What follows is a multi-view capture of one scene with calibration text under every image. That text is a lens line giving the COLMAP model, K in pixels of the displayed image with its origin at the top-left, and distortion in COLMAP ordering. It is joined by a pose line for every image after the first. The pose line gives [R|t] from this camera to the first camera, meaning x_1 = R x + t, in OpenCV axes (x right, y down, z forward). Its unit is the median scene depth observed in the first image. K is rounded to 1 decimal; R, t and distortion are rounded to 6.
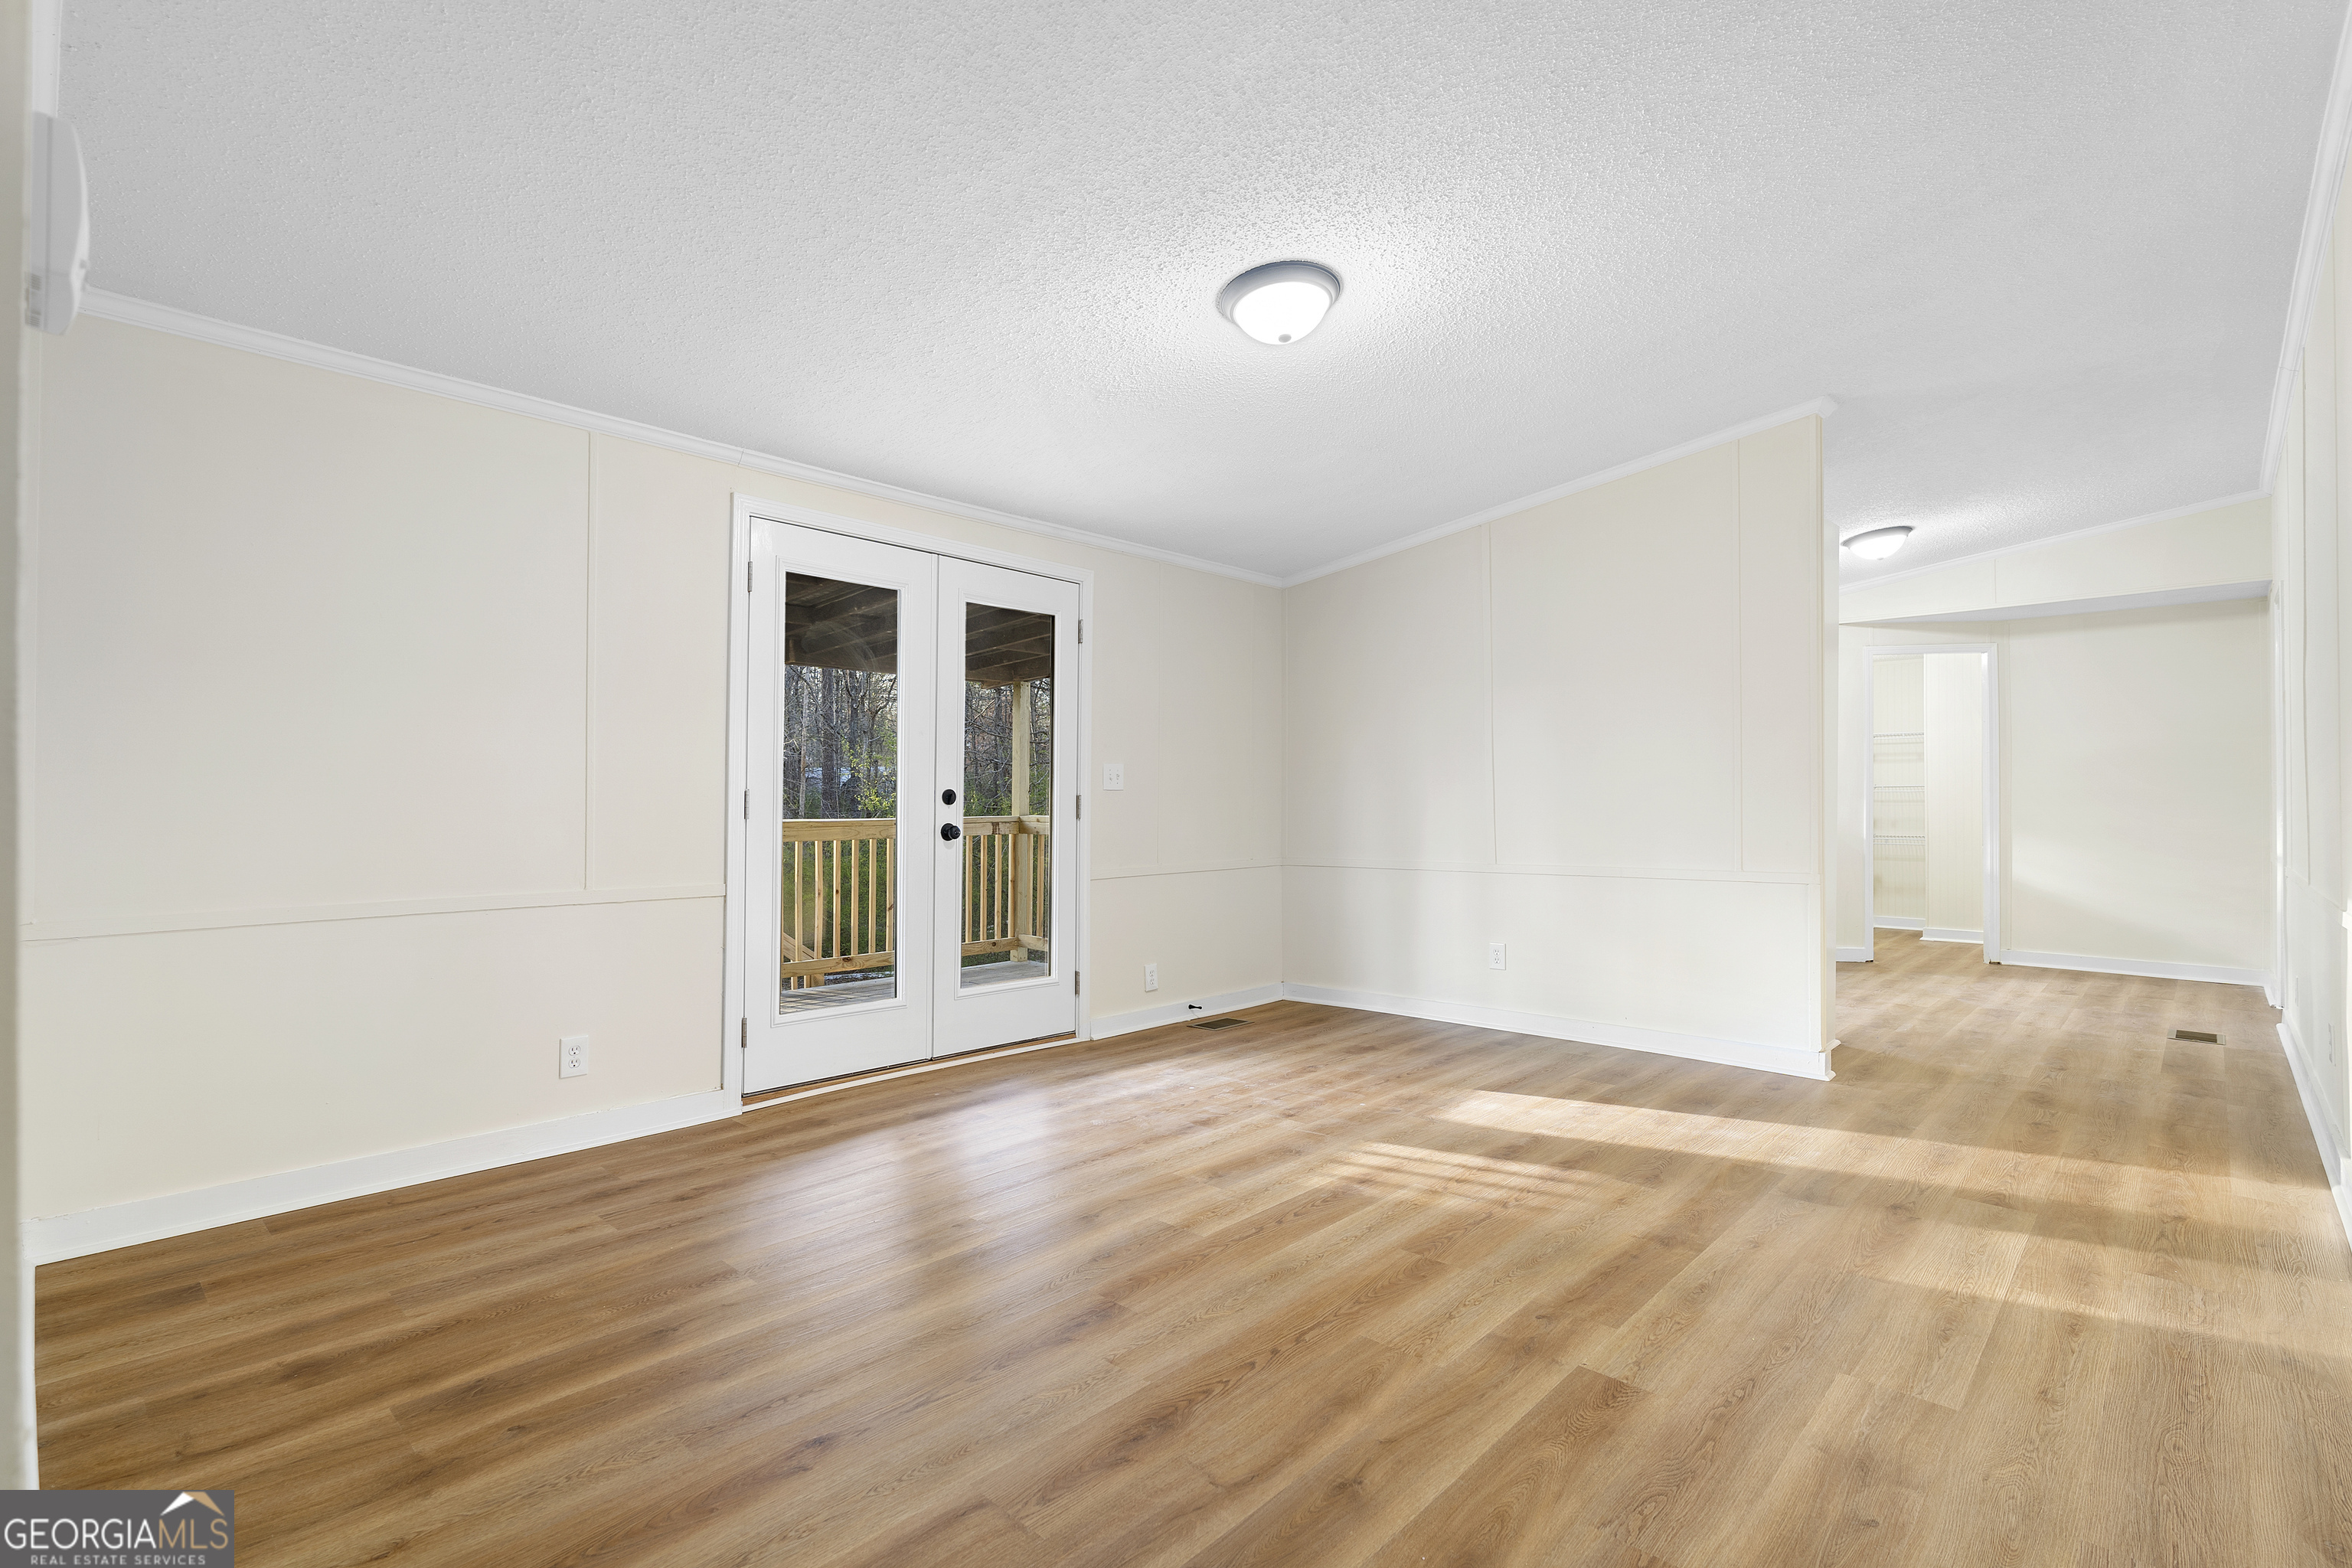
lens RADIAL K [[1076.9, 0, 1217.4], [0, 1076.9, 787.2], [0, 0, 1]] dist [-0.006846, 0.000655]
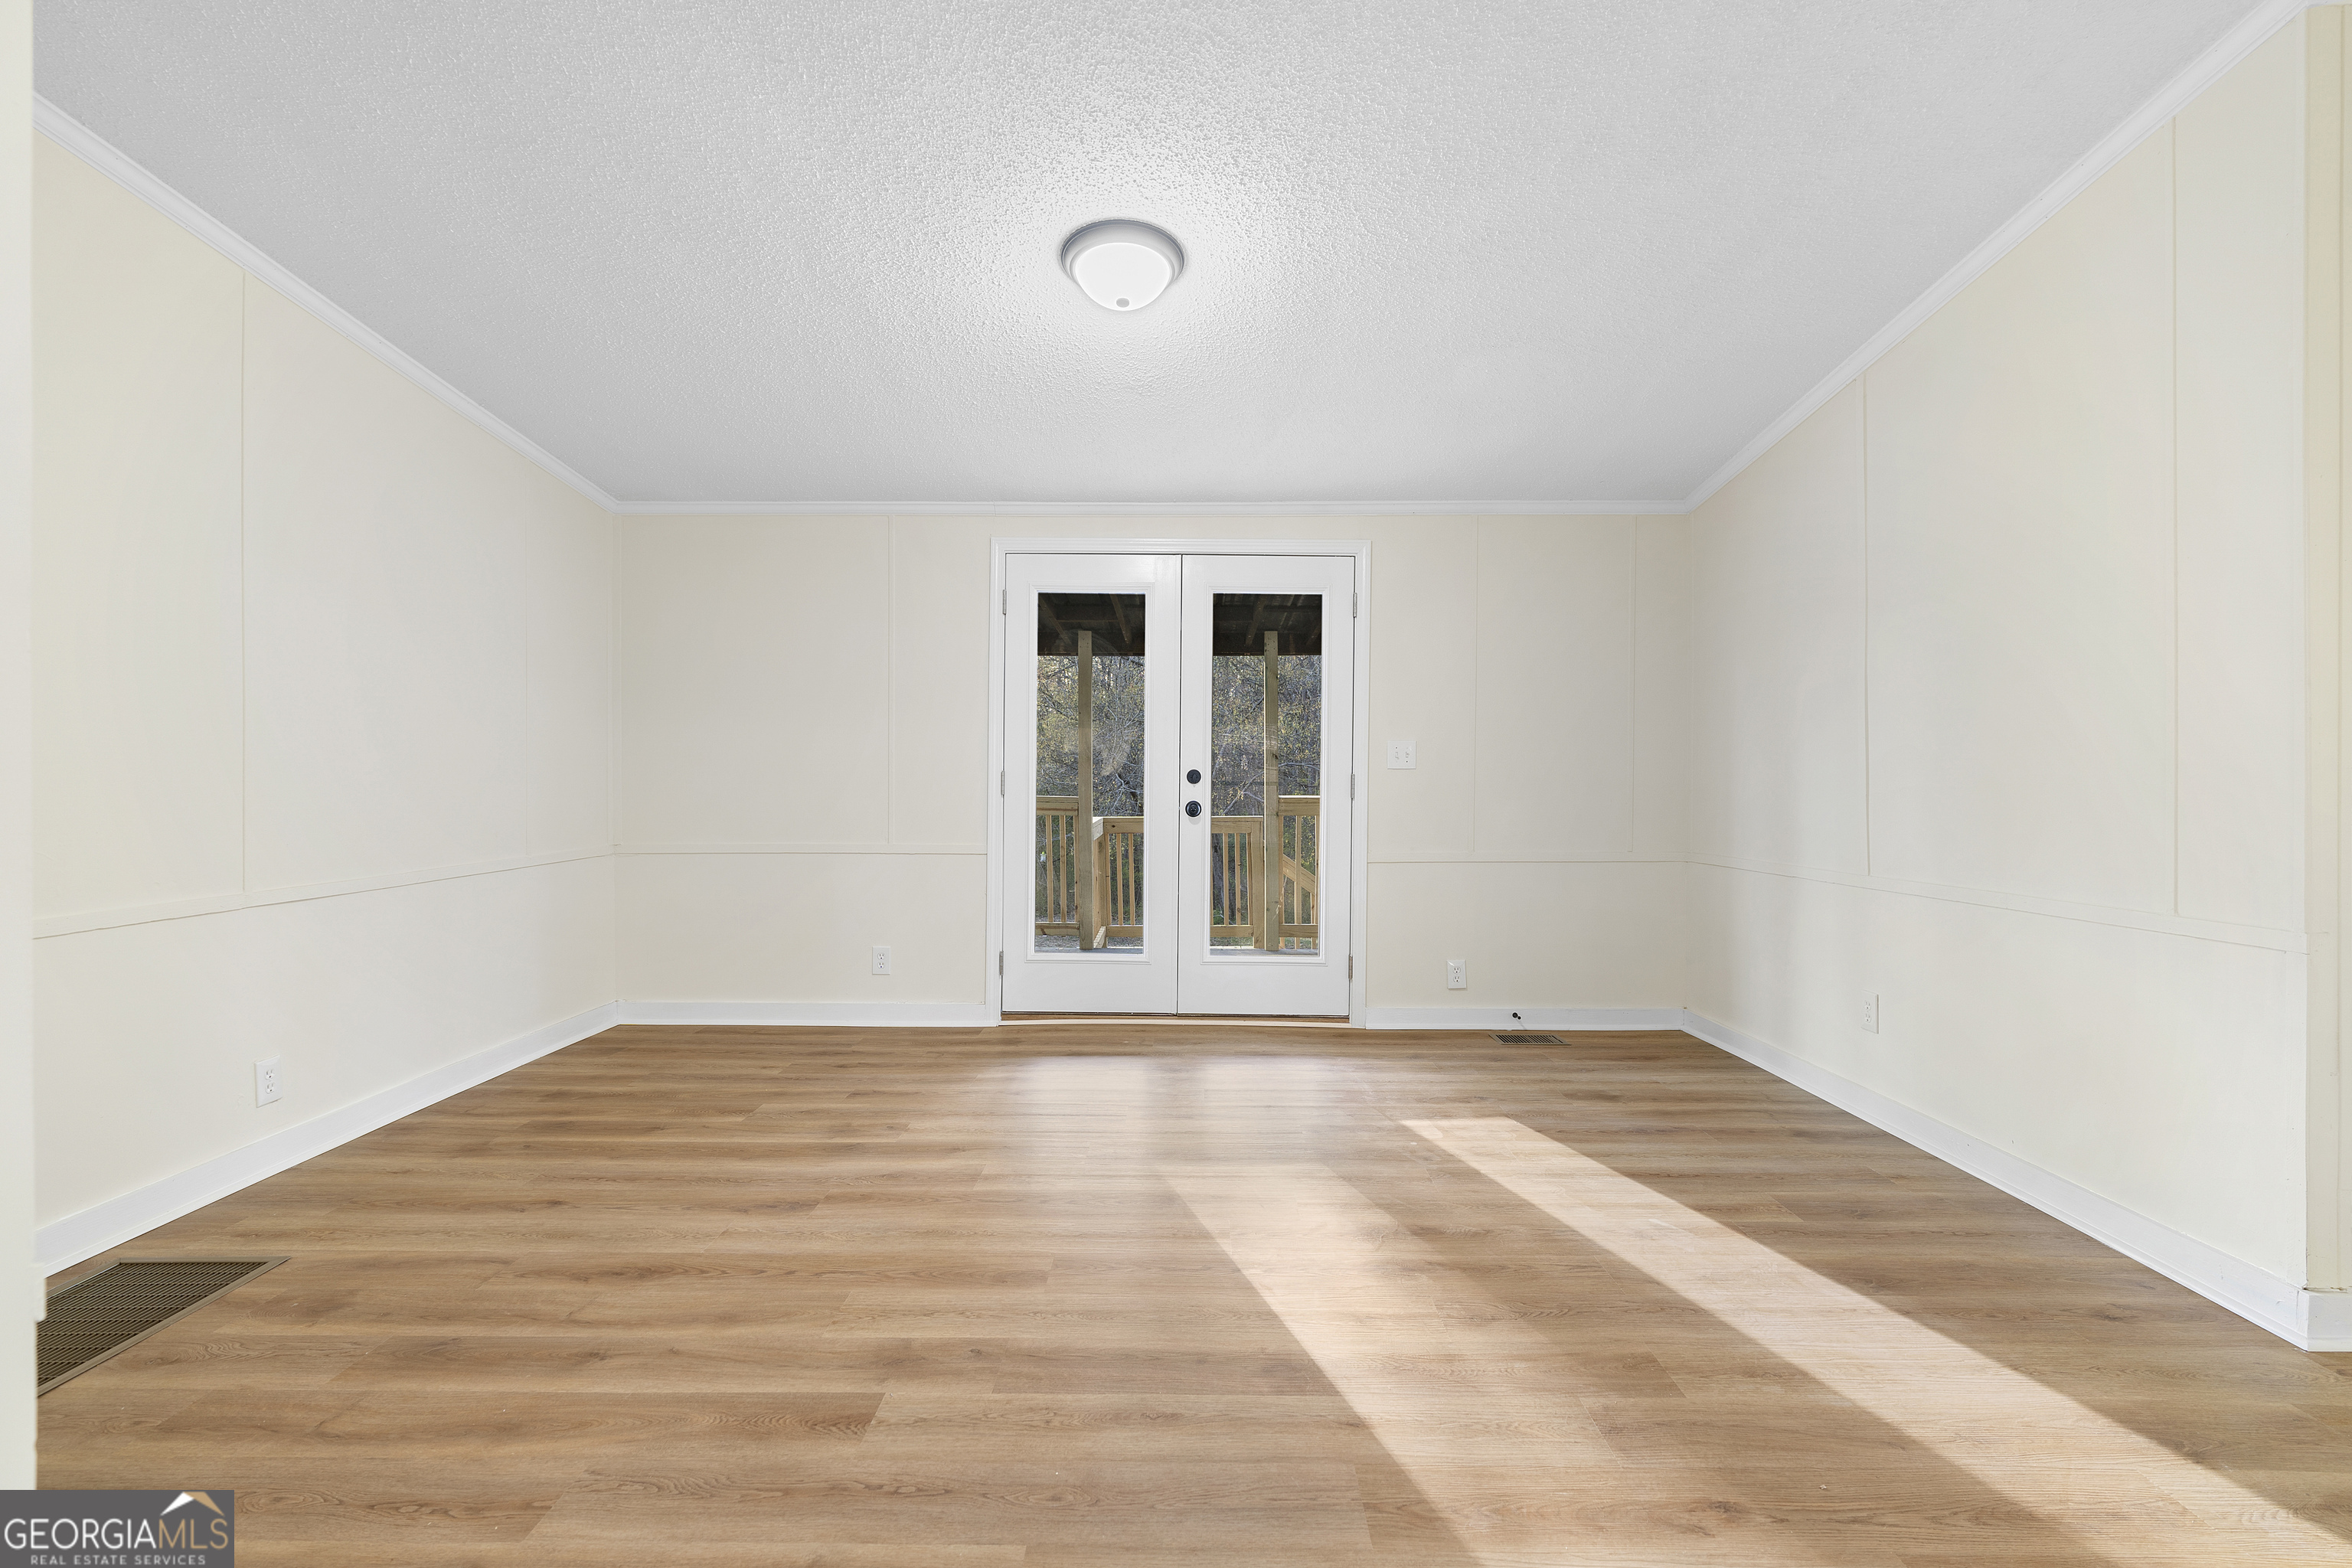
lens RADIAL K [[1082.1, 0, 1197.2], [0, 1082.1, 784.1], [0, 0, 1]] dist [-0.010937, 0.000050]
pose [[0.668731, 0.005312, -0.743486, 0.830338], [0.008168, 0.999862, 0.014490, 0.001043], [0.743460, -0.015763, 0.668595, 0.403798]]
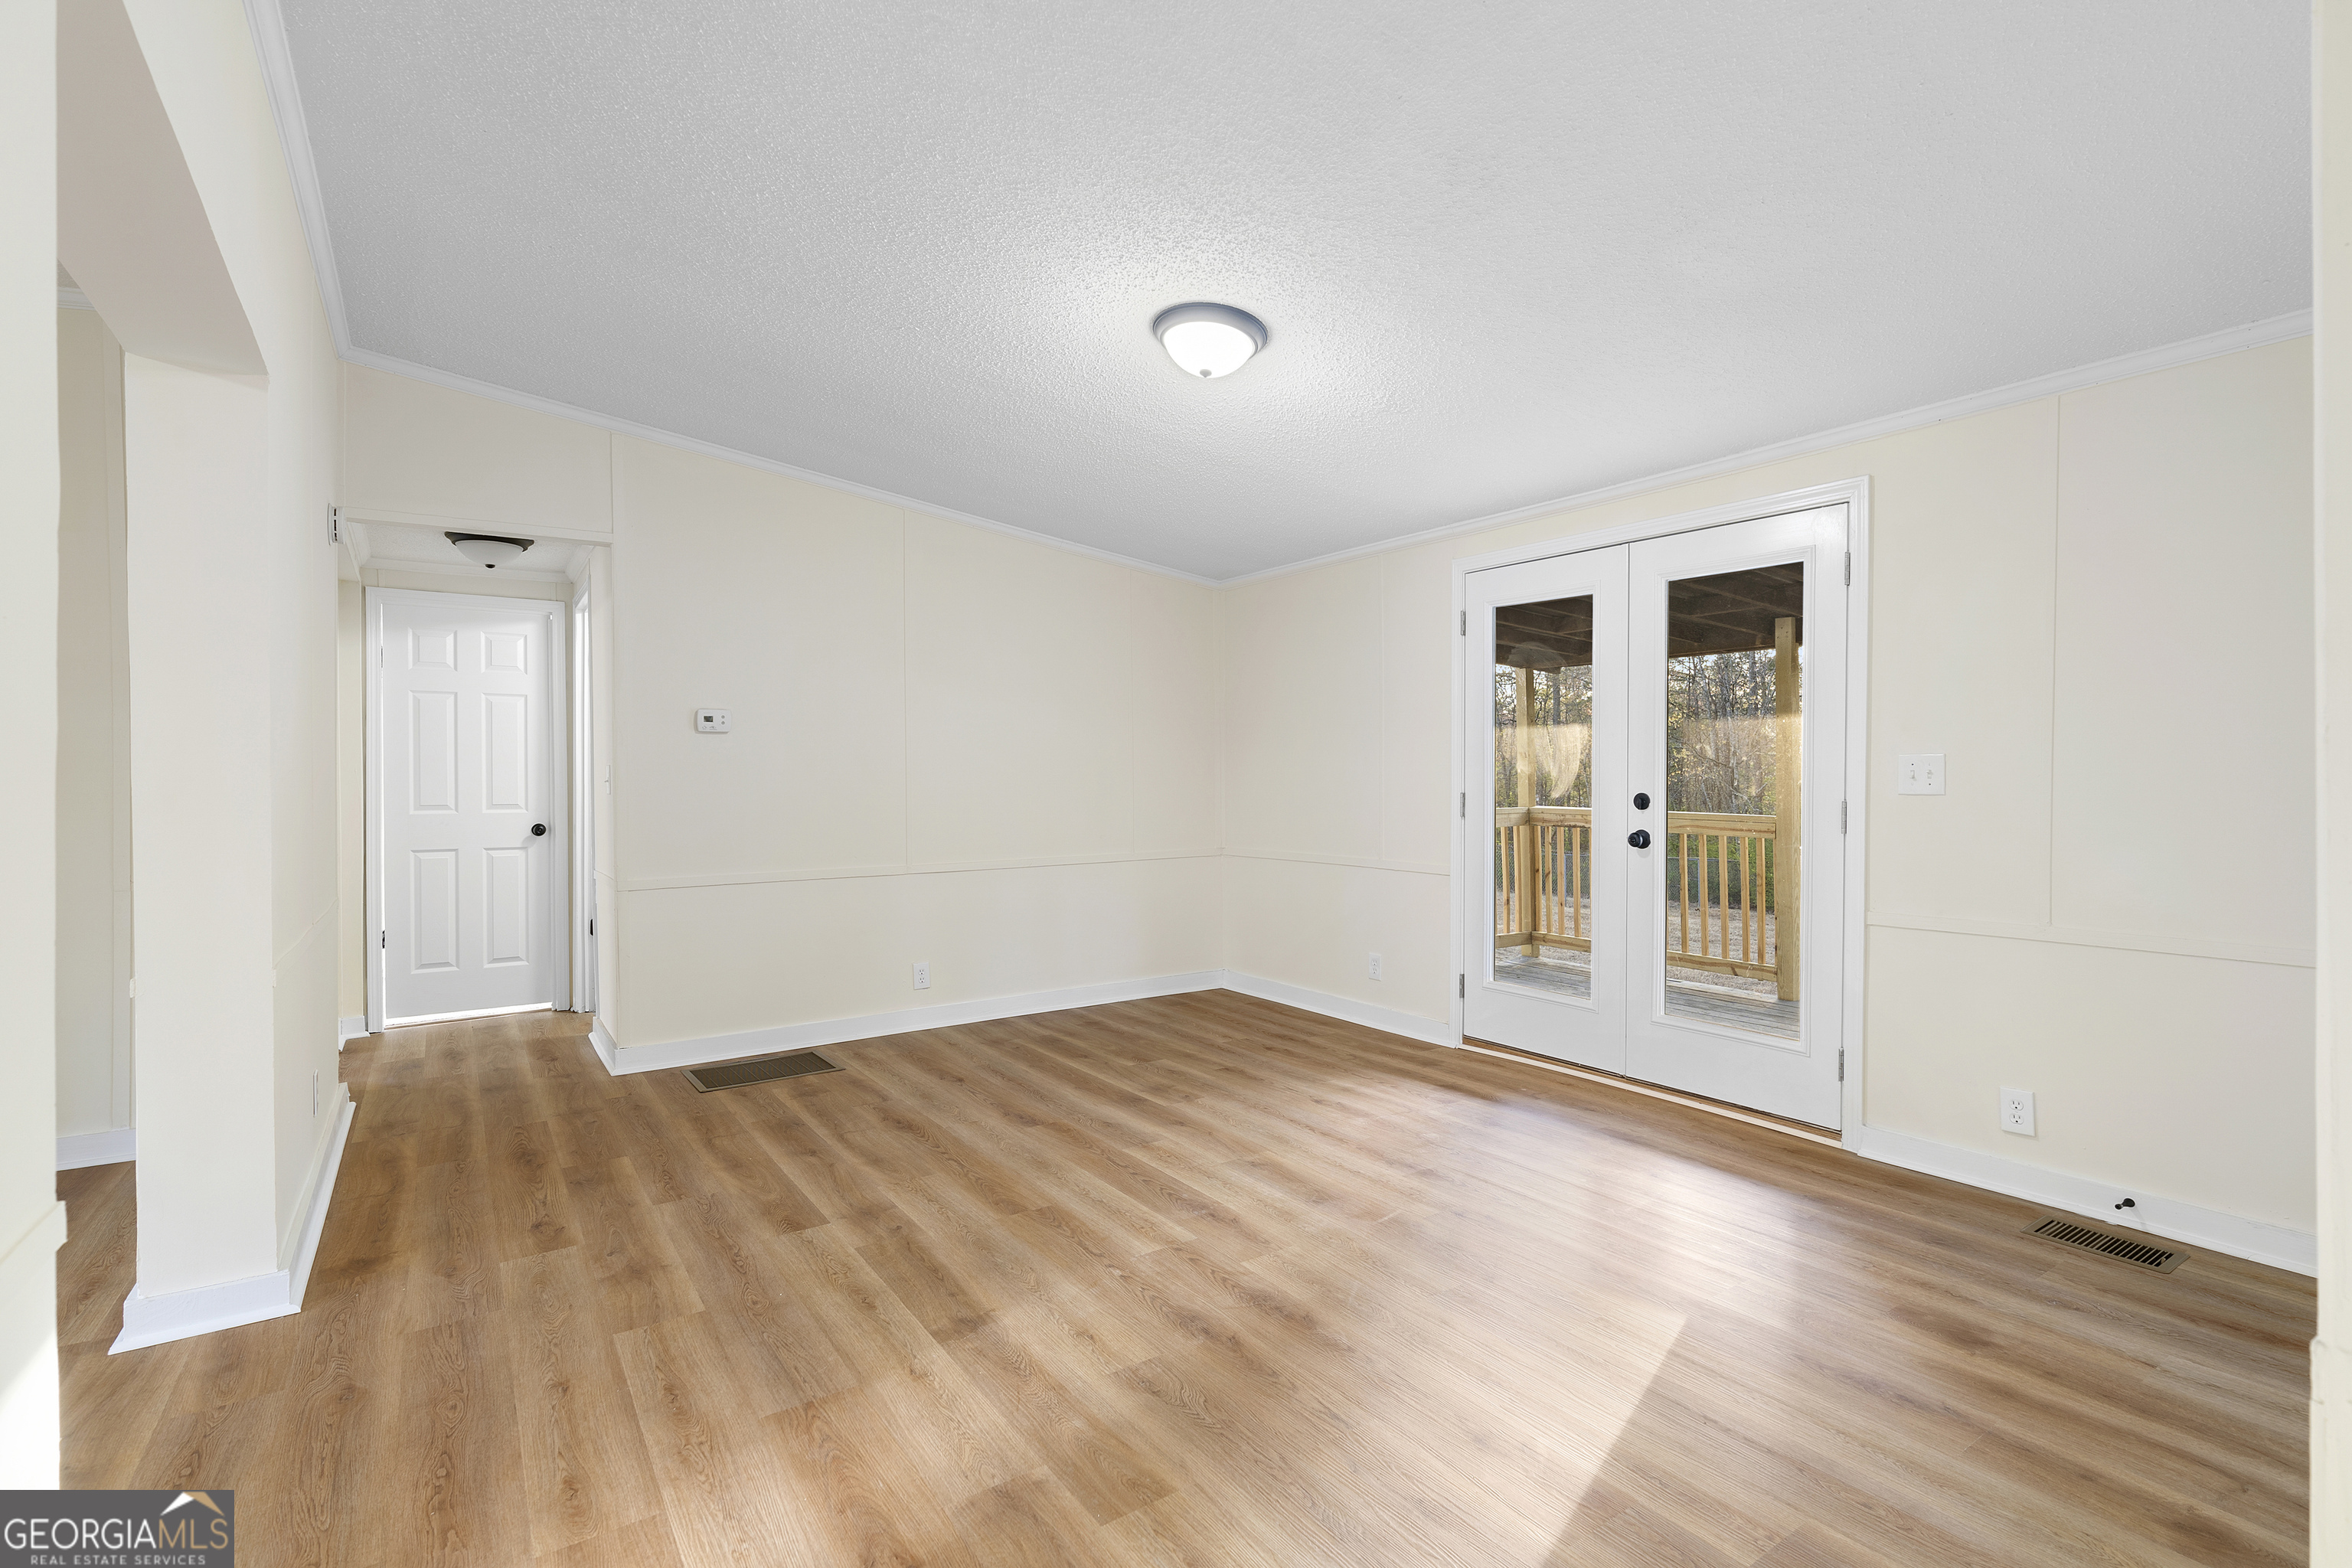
lens RADIAL K [[1086.7, 0, 1165.4], [0, 1086.7, 779.8], [0, 0, 1]] dist [-0.015920, -0.000276]
pose [[-0.237598, 0.001376, -0.971363, 1.100582], [0.014150, 0.999898, -0.002045, -0.019210], [0.971261, -0.014230, -0.237593, 1.215630]]
